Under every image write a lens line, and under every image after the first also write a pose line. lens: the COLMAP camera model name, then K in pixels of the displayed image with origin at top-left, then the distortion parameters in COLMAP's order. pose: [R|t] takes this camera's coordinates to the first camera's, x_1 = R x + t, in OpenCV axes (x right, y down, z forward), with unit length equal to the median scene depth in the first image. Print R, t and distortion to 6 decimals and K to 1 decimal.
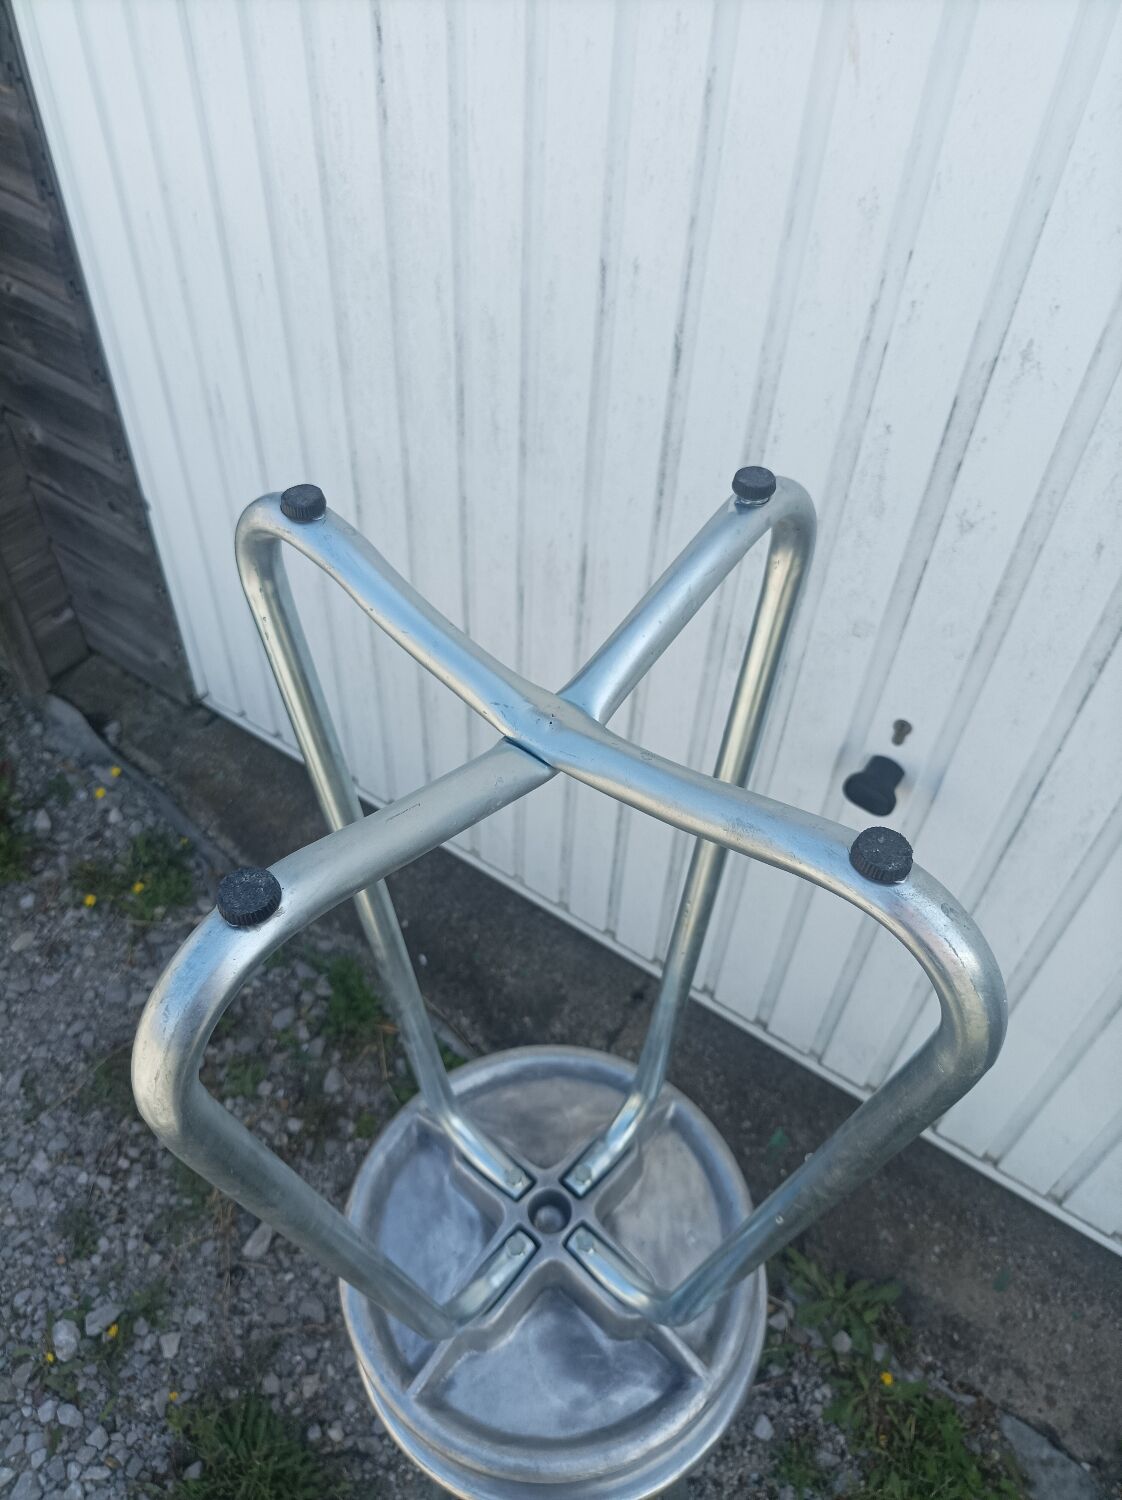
lens RADIAL K [[1128.4, 0, 562.9], [0, 1128.4, 729.3], [0, 0, 1]] dist [0.005088, -0.008159]
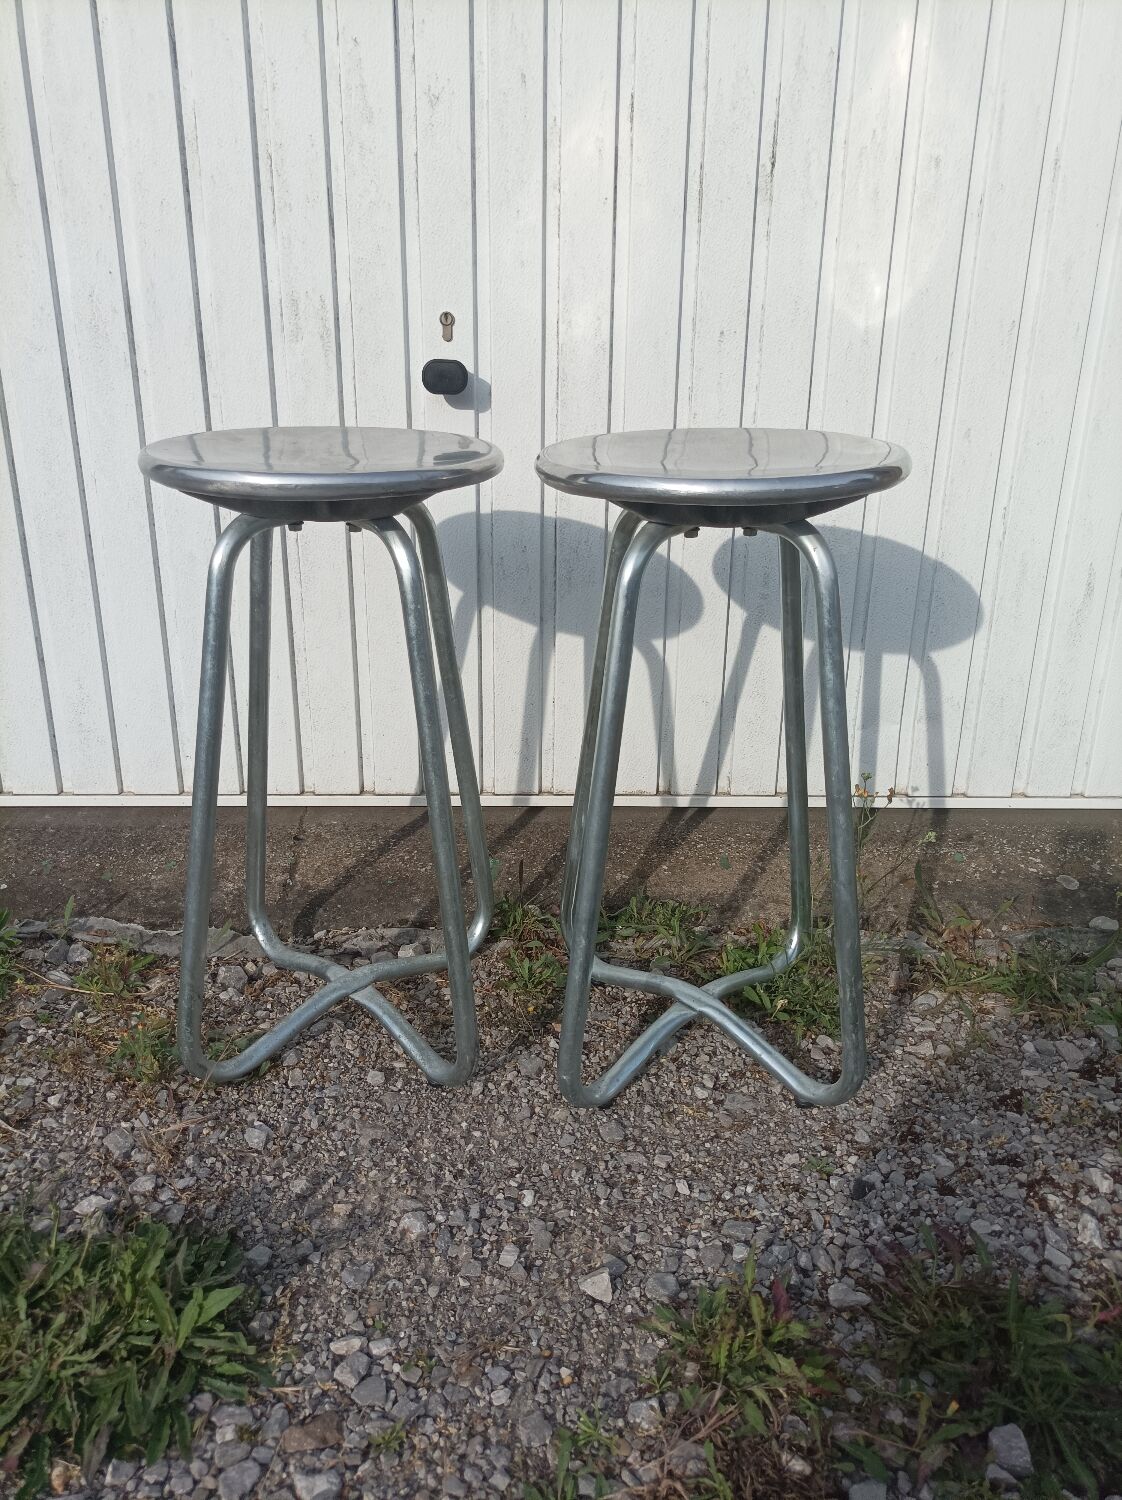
lens RADIAL K [[1128.4, 0, 566.6], [0, 1128.4, 747.9], [0, 0, 1]] dist [0.005088, -0.008159]
pose [[0.809971, -0.213916, 0.546065, -0.302912], [0.430676, 0.848960, -0.306243, 0.670538], [-0.398077, 0.483225, 0.779762, 0.170216]]
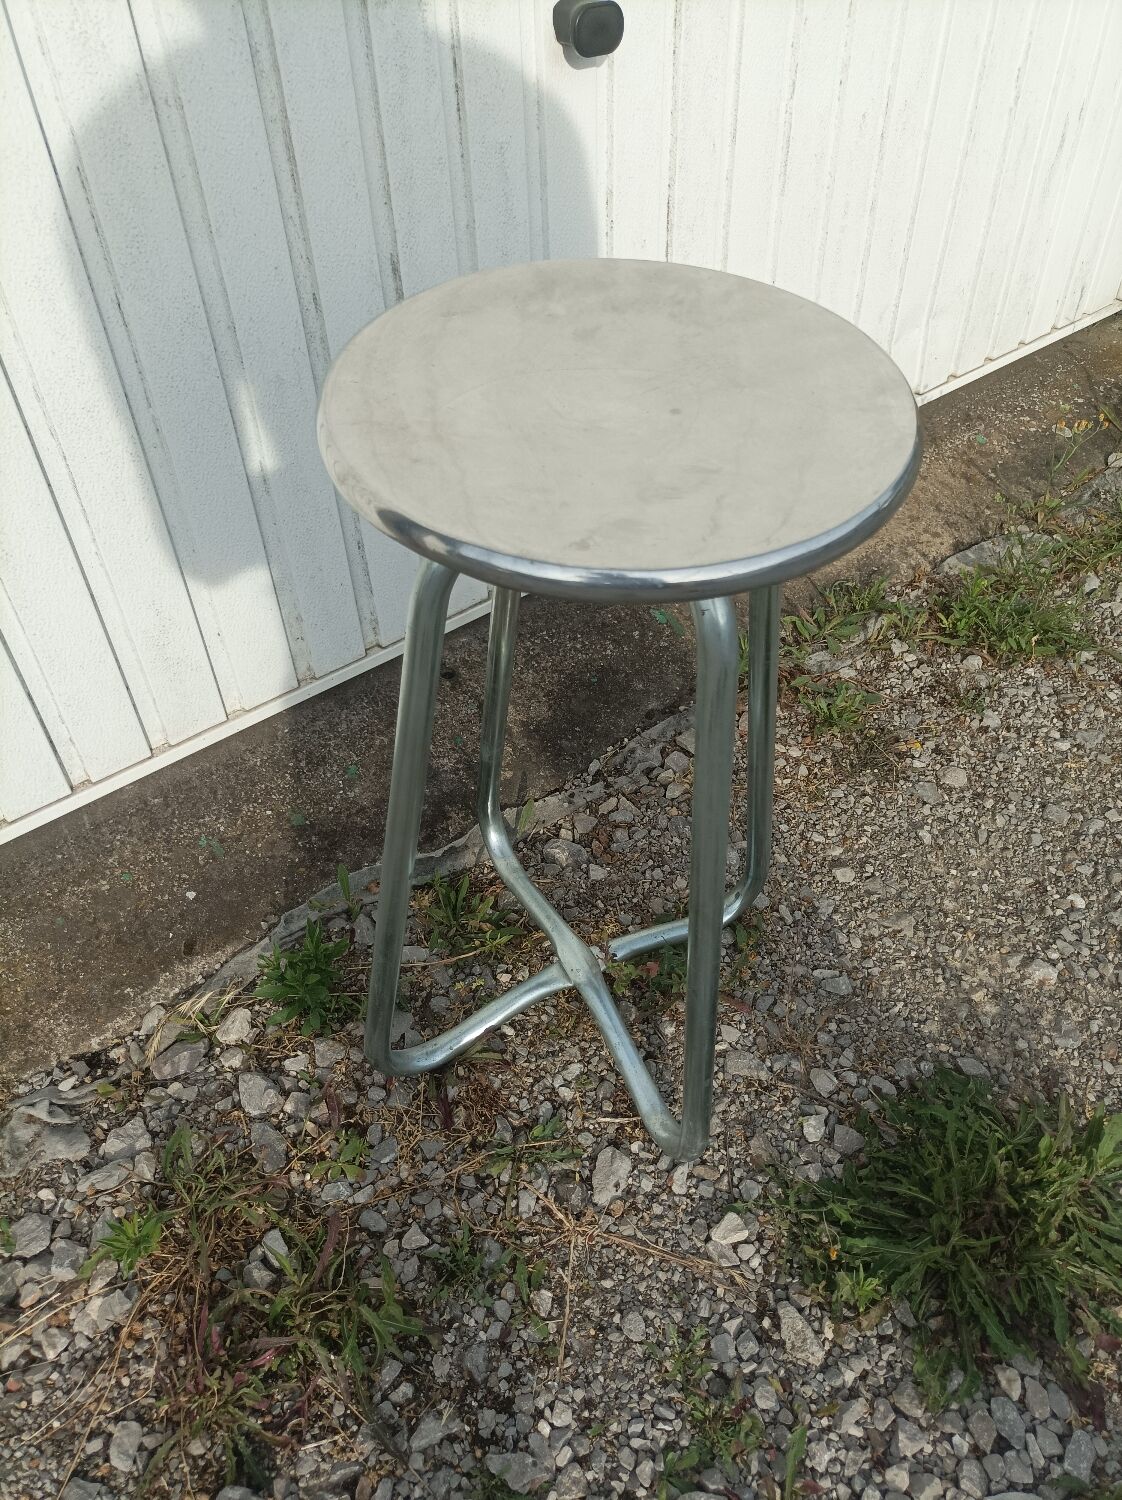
lens RADIAL K [[1128.4, 0, 555.8], [0, 1128.4, 758.7], [0, 0, 1]] dist [0.005088, -0.008159]
pose [[0.298747, -0.689680, 0.659615, -0.567542], [0.715376, 0.619319, 0.323545, 0.087543], [-0.631655, 0.375215, 0.678400, 0.531312]]
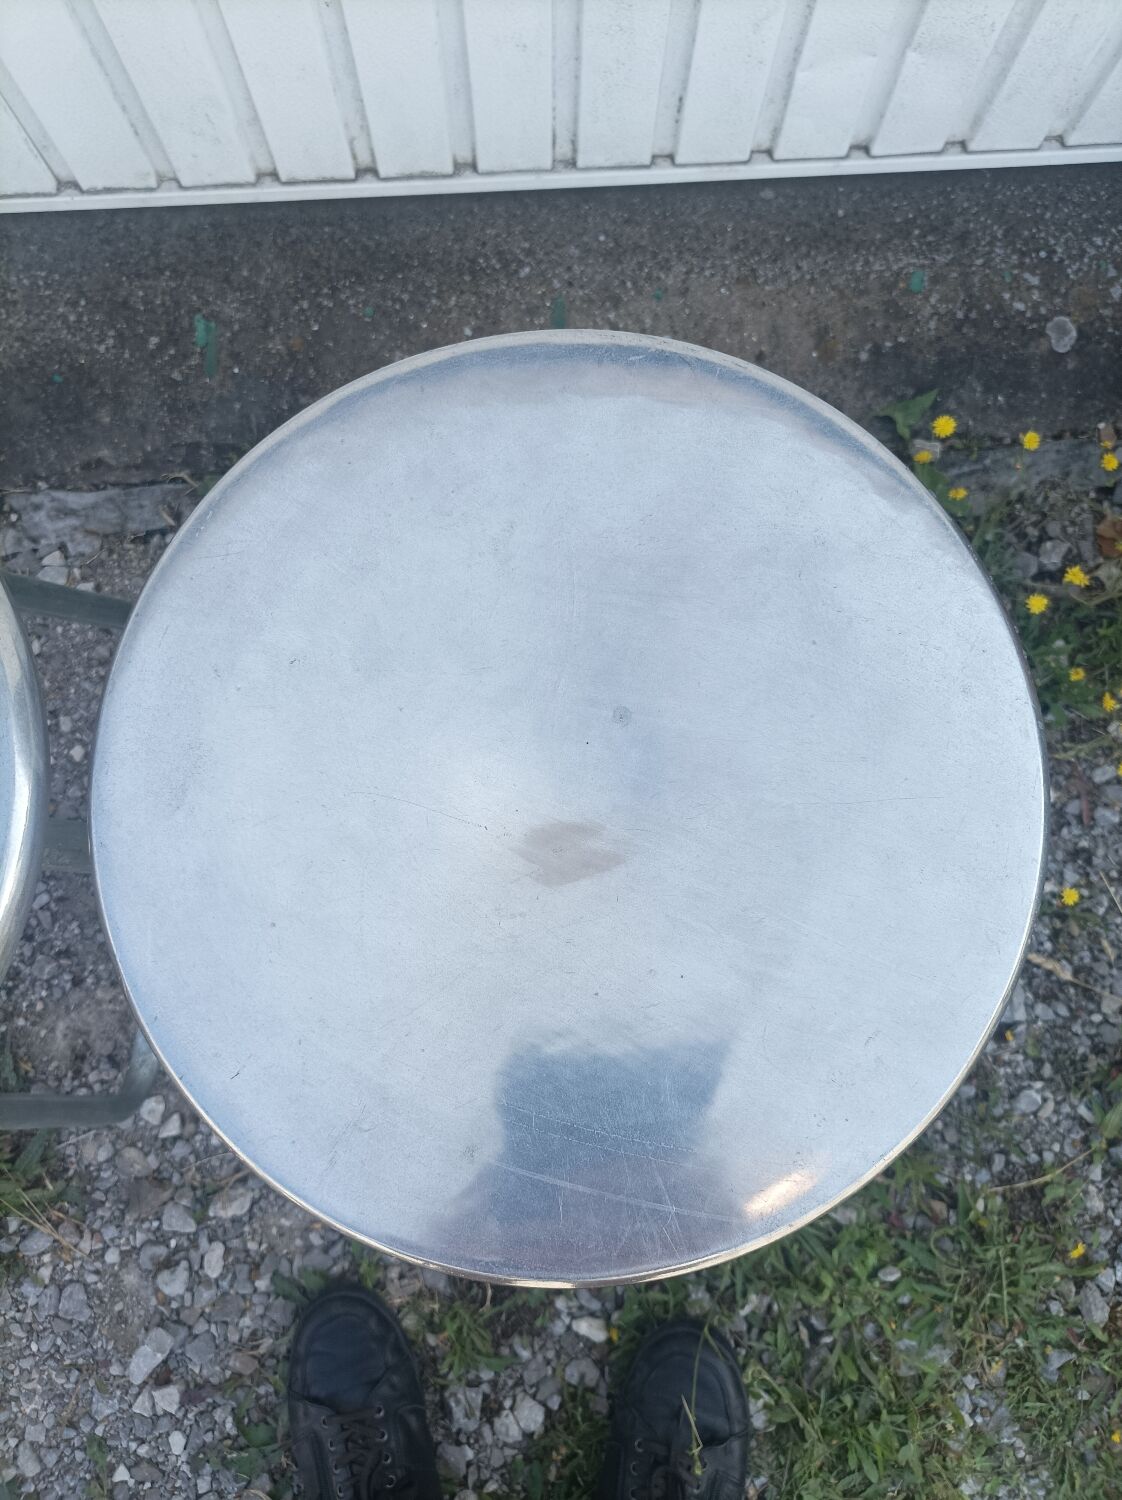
lens RADIAL K [[1128.4, 0, 593.8], [0, 1128.4, 730.5], [0, 0, 1]] dist [0.005088, -0.008159]
pose [[0.785049, -0.613587, 0.084911, 0.188249], [0.449446, 0.658564, 0.603566, 0.245269], [-0.426259, -0.435665, 0.792779, 0.318056]]
